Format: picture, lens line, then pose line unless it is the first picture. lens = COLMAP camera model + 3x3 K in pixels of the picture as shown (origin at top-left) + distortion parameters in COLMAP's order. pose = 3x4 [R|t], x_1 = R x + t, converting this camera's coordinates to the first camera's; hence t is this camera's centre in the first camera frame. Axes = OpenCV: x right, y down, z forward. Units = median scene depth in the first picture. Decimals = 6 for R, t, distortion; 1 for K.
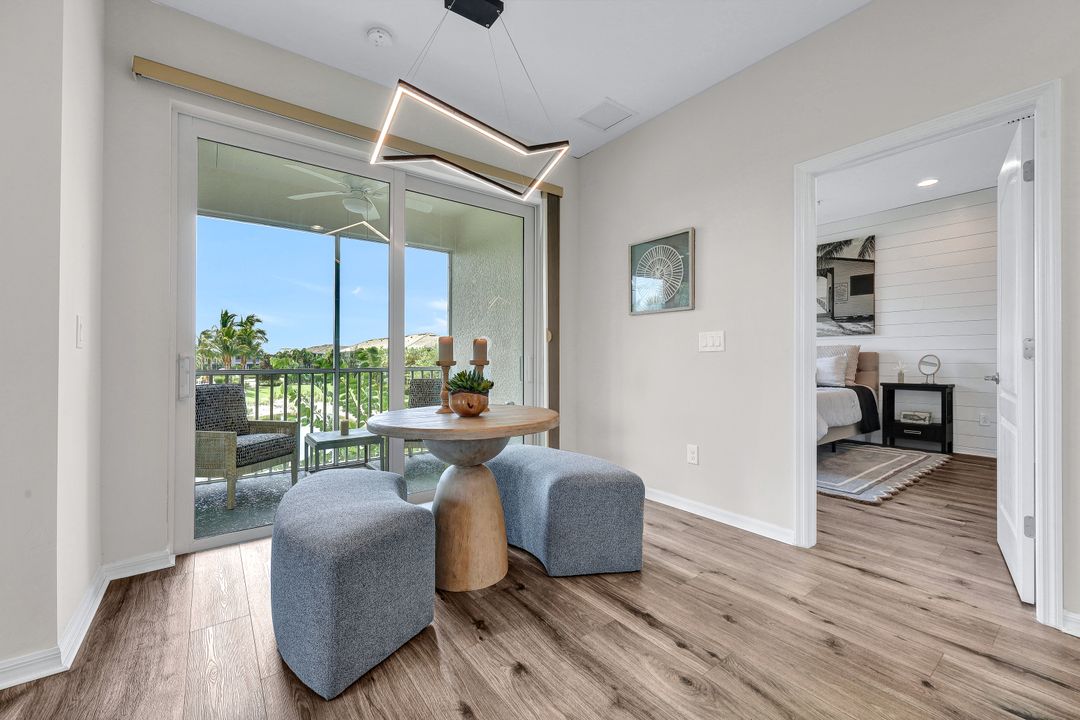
lens RADIAL K [[433.8, 0, 538.7], [0, 433.8, 359.4], [0, 0, 1]] dist [0.000638, 0.000151]
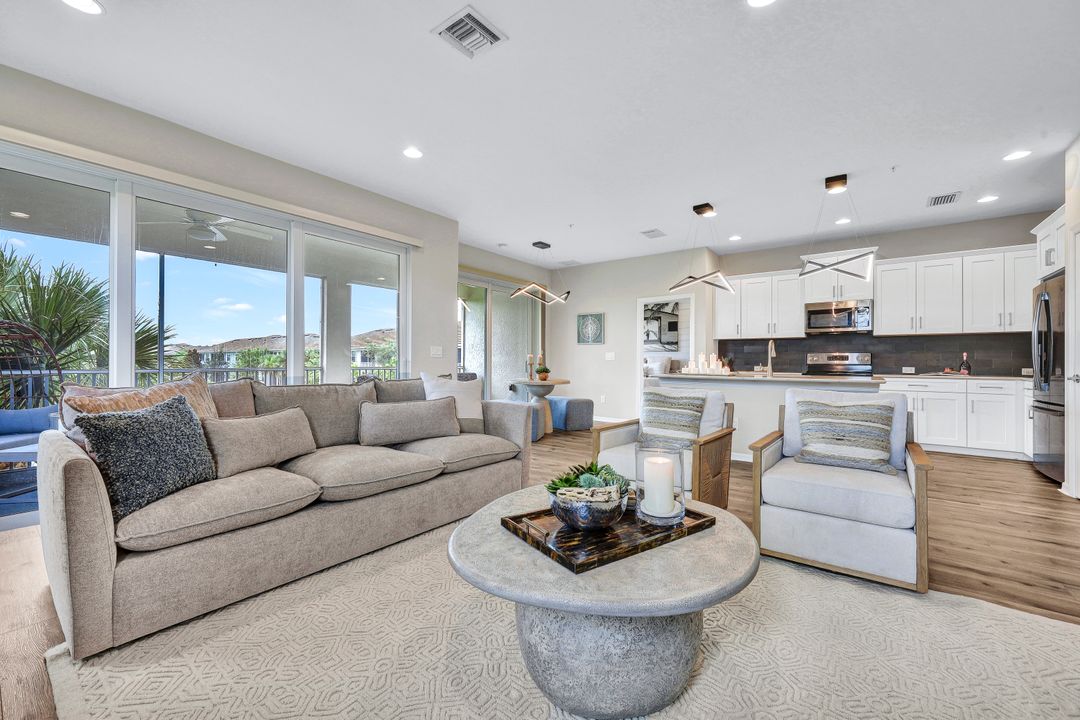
lens RADIAL K [[433.8, 0, 538.7], [0, 433.8, 359.4], [0, 0, 1]] dist [0.000638, 0.000151]
pose [[0.963427, 0.008578, 0.267834, -0.487355], [-0.006734, 0.999947, -0.007802, 0.001264], [-0.267887, 0.005713, 0.963433, -0.957418]]
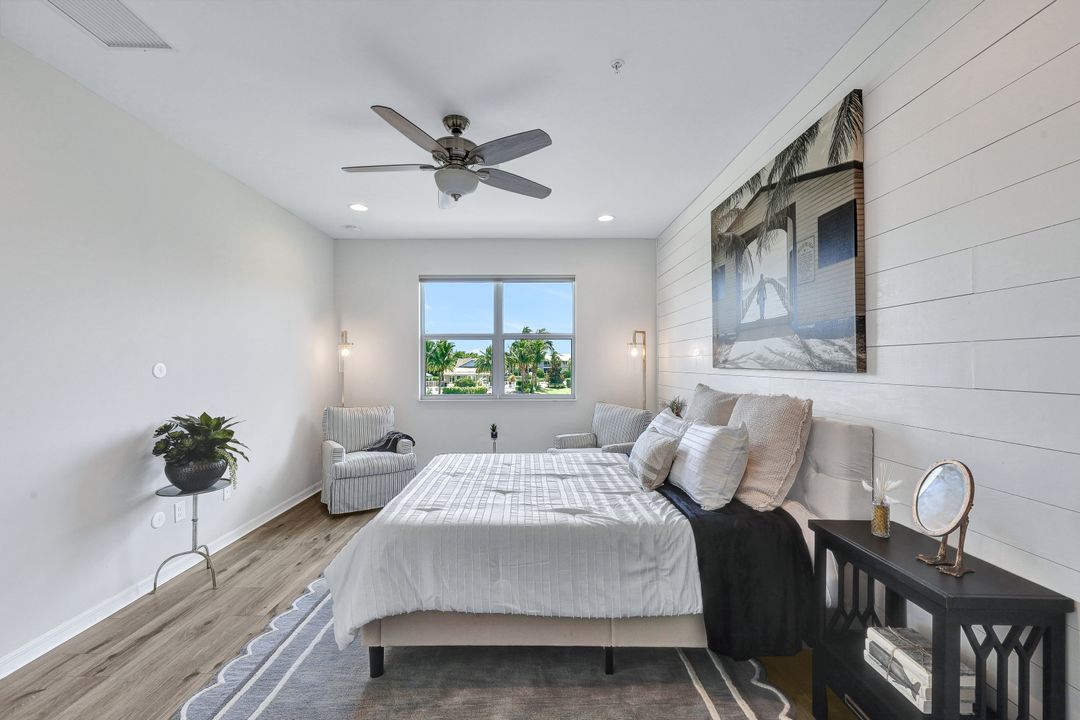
lens RADIAL K [[433.8, 0, 538.7], [0, 433.8, 359.4], [0, 0, 1]] dist [0.000638, 0.000151]
pose [[0.800487, -0.004505, -0.599333, 0.945598], [-0.002315, 0.999941, -0.010609, -0.077666], [0.599346, 0.009880, 0.800429, 0.689160]]
